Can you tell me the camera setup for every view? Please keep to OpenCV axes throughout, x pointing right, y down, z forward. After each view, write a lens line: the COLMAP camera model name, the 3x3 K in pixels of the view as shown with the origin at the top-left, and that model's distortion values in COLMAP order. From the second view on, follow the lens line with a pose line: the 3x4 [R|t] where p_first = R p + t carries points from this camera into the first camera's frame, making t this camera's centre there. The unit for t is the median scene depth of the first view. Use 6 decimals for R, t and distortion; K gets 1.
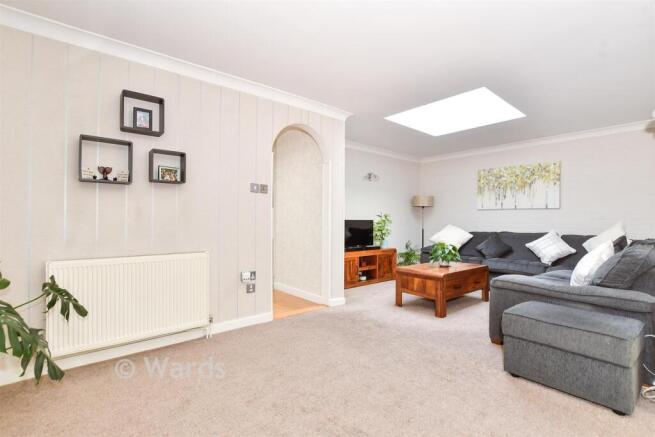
lens RADIAL K [[302.1, 0, 327.3], [0, 302.1, 220.4], [0, 0, 1]] dist [-0.016338, -0.000338]
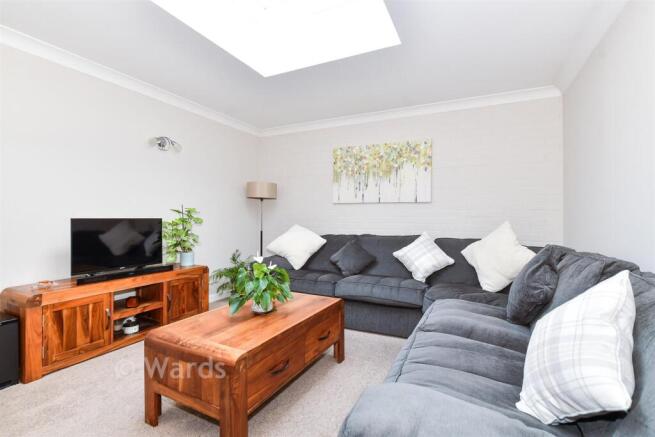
lens RADIAL K [[302.1, 0, 327.0], [0, 302.1, 217.4], [0, 0, 1]] dist [-0.016338, -0.000338]
pose [[0.915849, -0.002129, 0.401518, 0.216367], [0.001407, 0.999997, 0.002093, -0.004189], [-0.401521, -0.001352, 0.915849, 0.380393]]
